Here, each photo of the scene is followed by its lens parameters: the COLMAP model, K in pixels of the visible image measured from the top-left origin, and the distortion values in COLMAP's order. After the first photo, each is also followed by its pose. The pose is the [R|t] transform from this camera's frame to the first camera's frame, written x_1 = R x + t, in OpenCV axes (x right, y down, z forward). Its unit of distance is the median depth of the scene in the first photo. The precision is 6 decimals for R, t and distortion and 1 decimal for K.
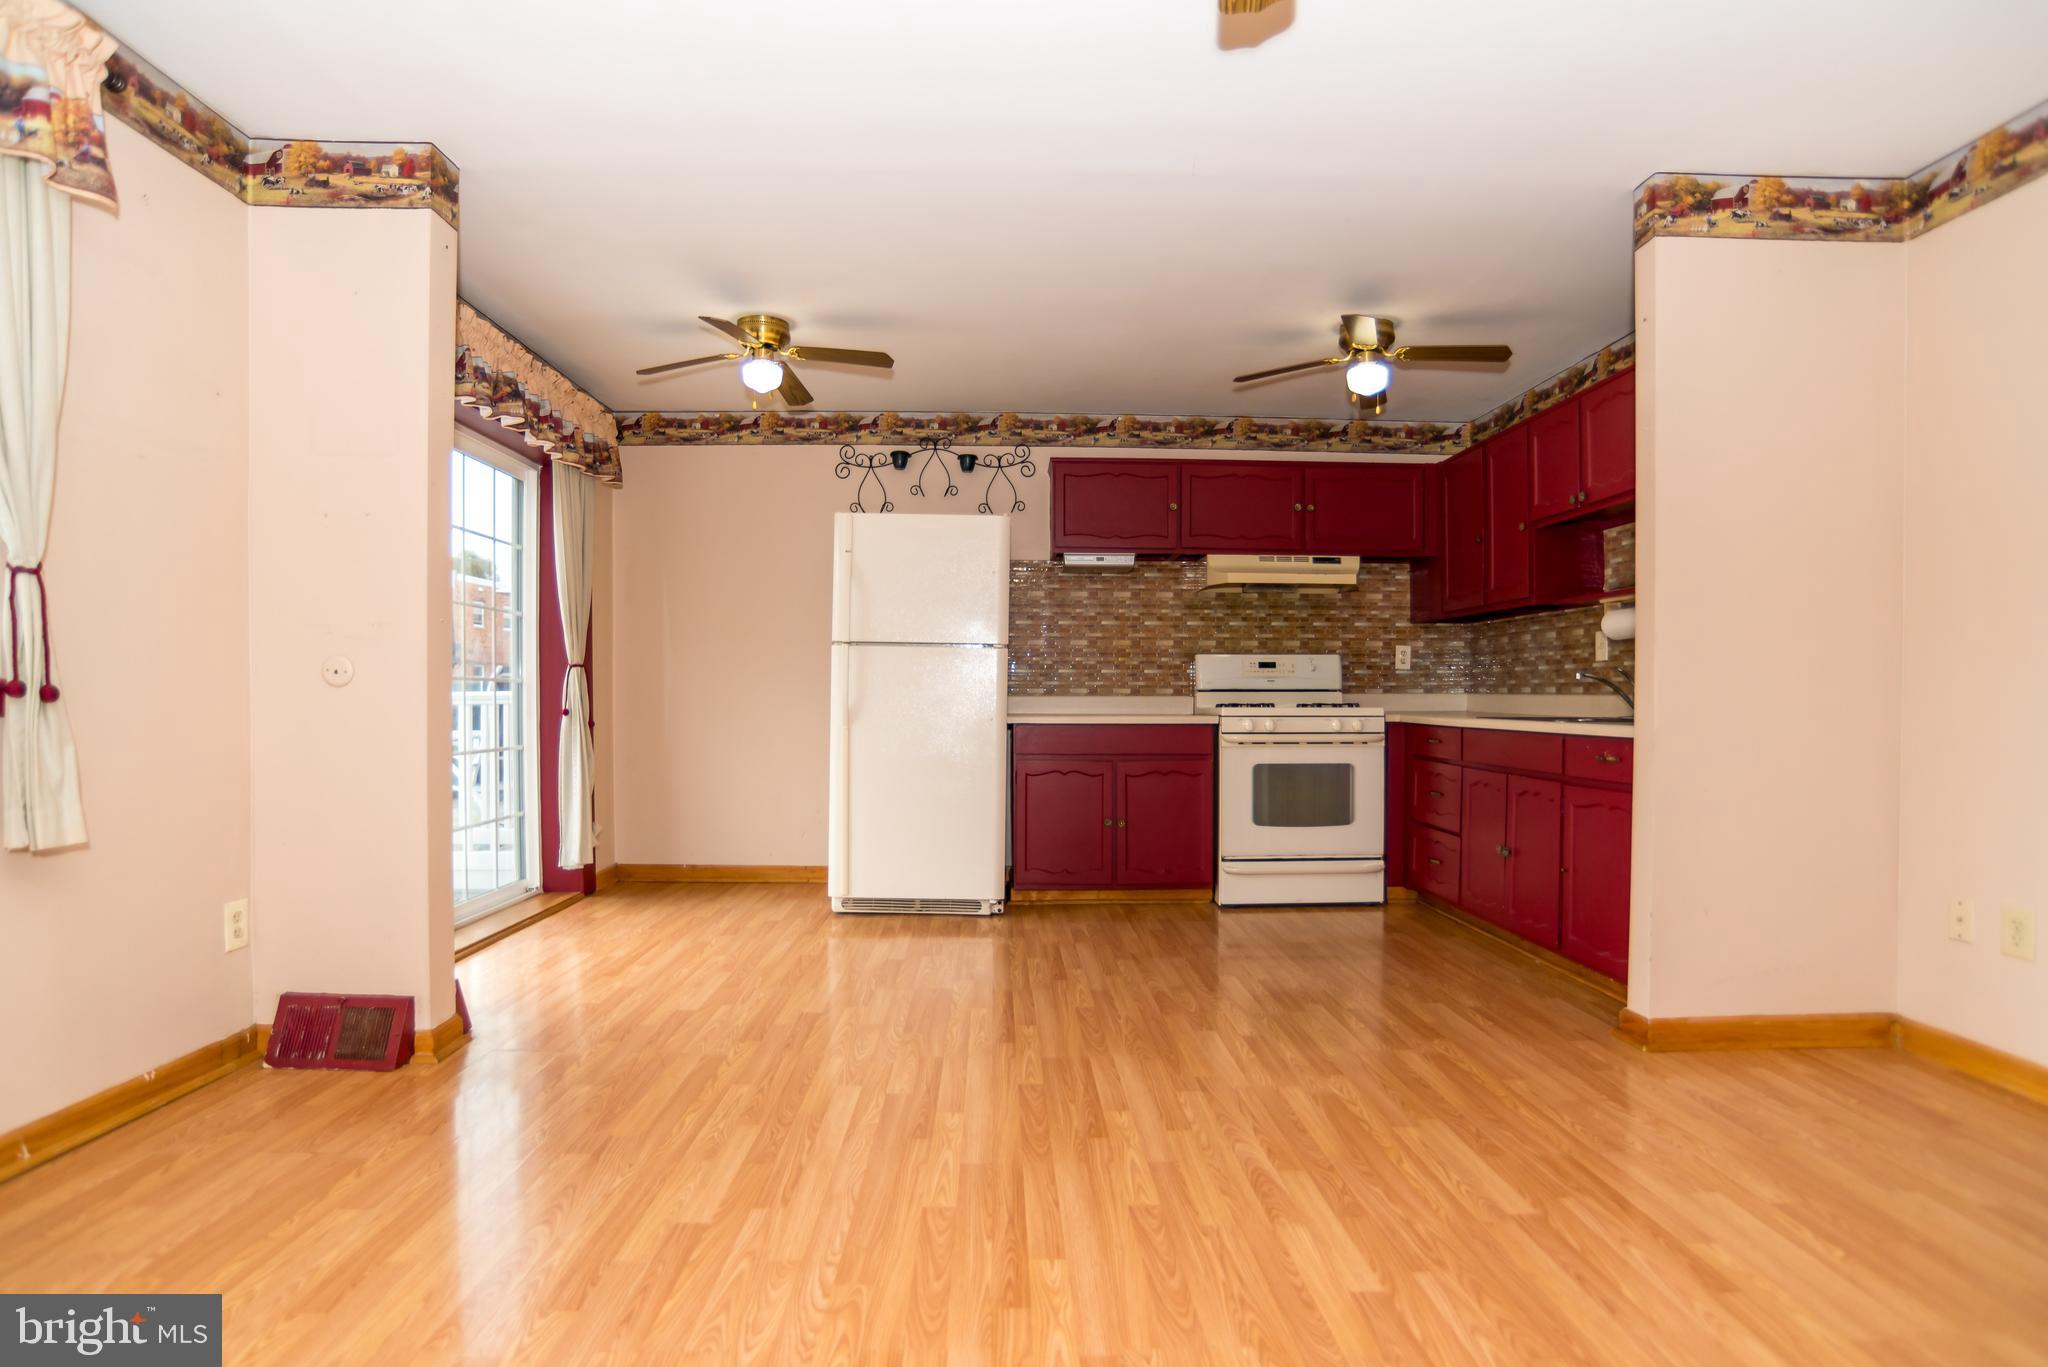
lens RADIAL K [[1050.0, 0, 1015.7], [0, 1050.0, 721.2], [0, 0, 1]] dist [-0.097457, 0.051816]
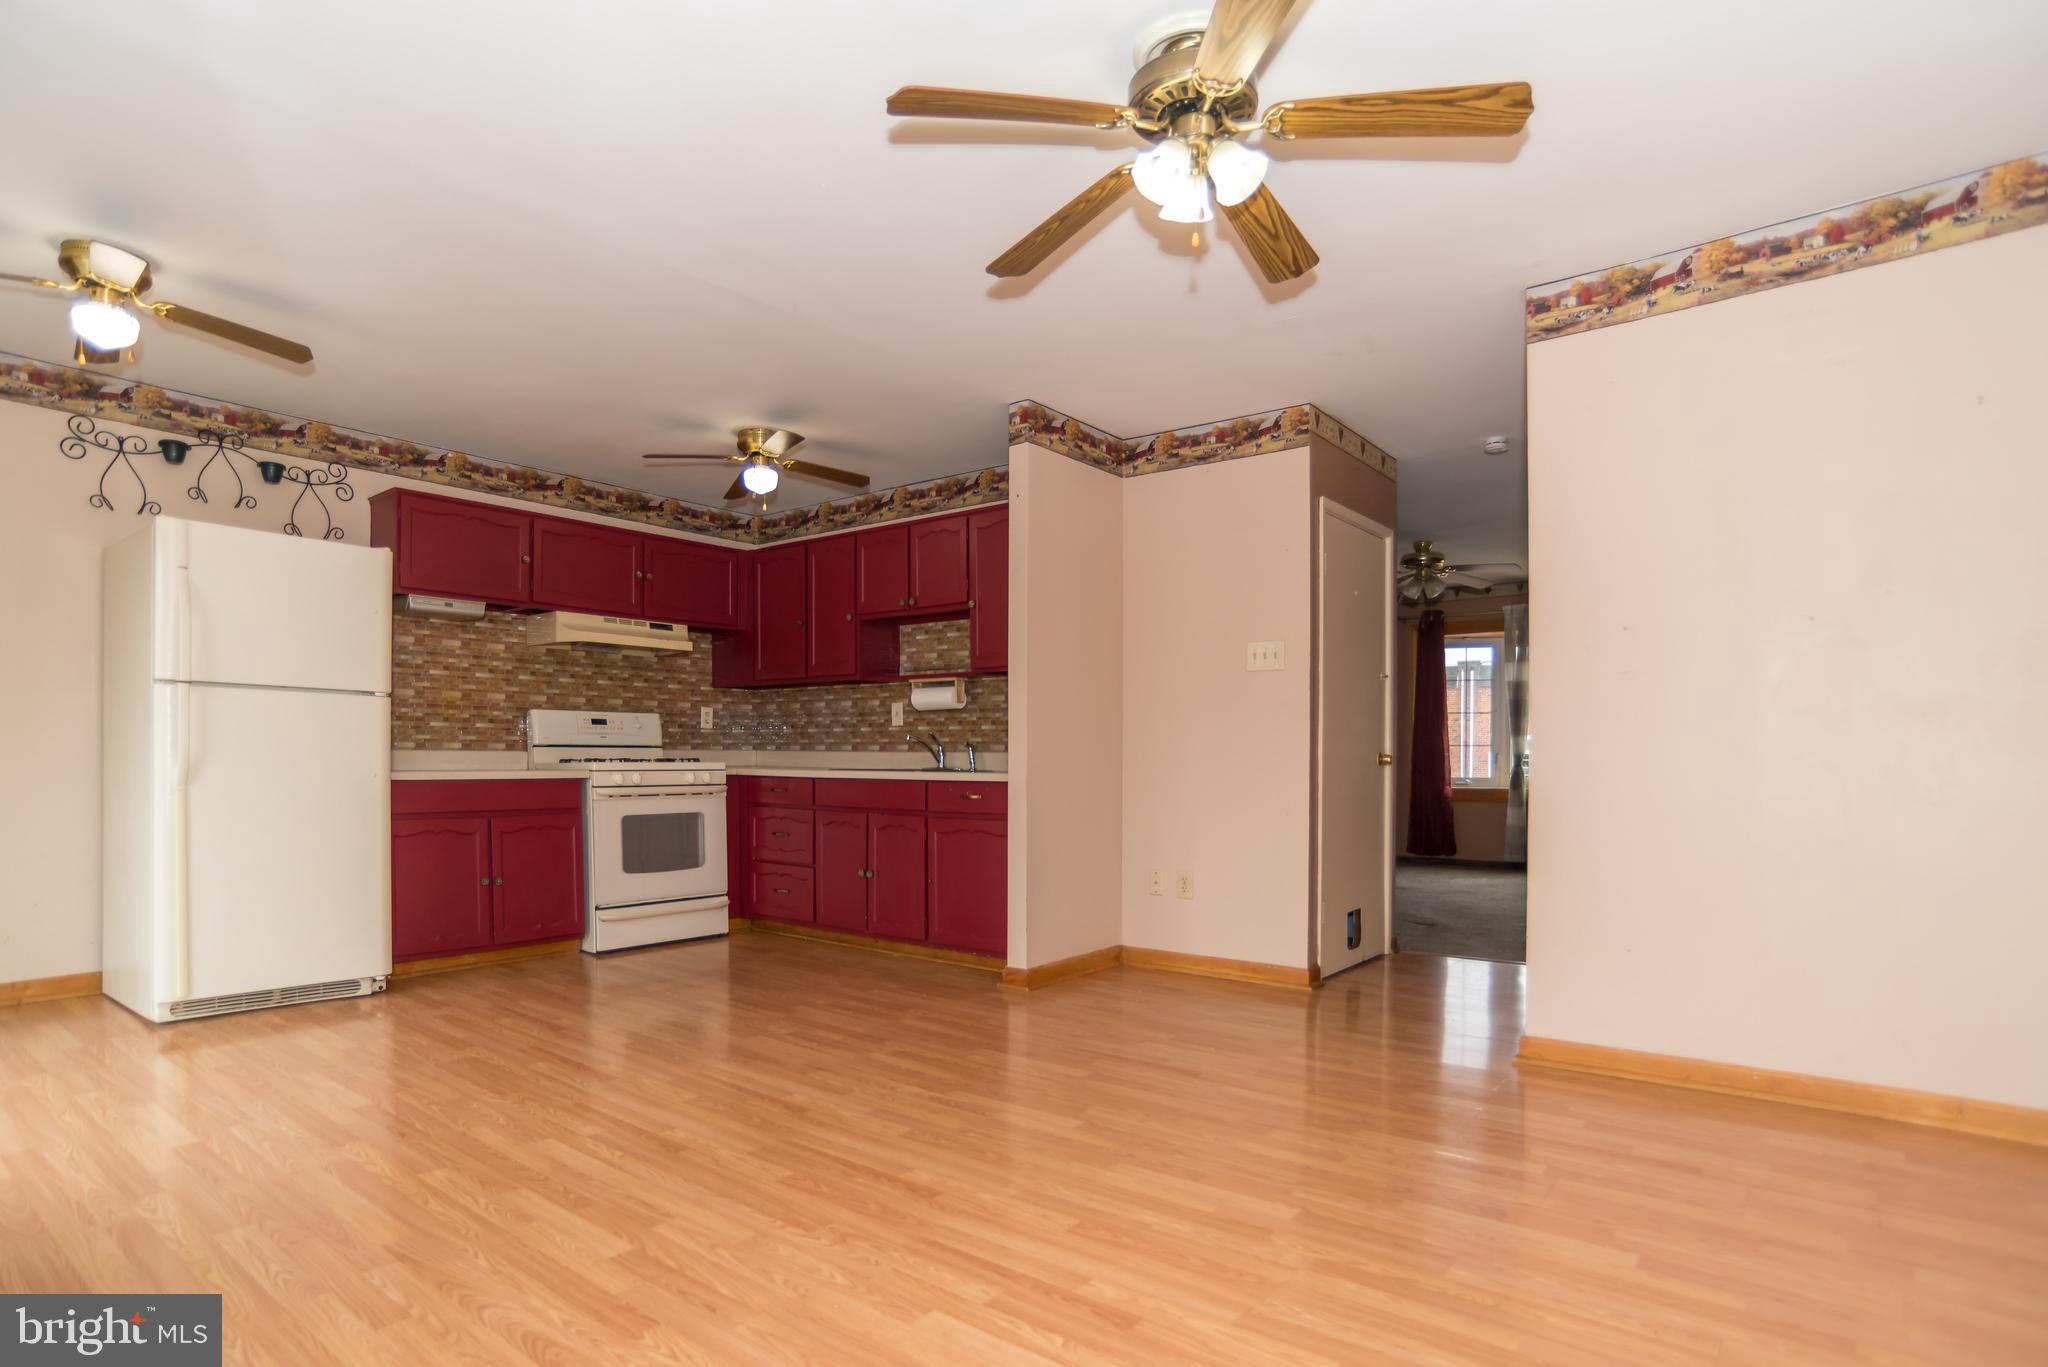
lens RADIAL K [[1072.6, 0, 1019.4], [0, 1072.6, 794.3], [0, 0, 1]] dist [-0.080760, 0.032874]
pose [[0.638588, -0.022794, 0.769211, -0.335824], [0.012422, 0.999736, 0.019313, 0.003698], [-0.769449, -0.002777, 0.638703, 0.003940]]
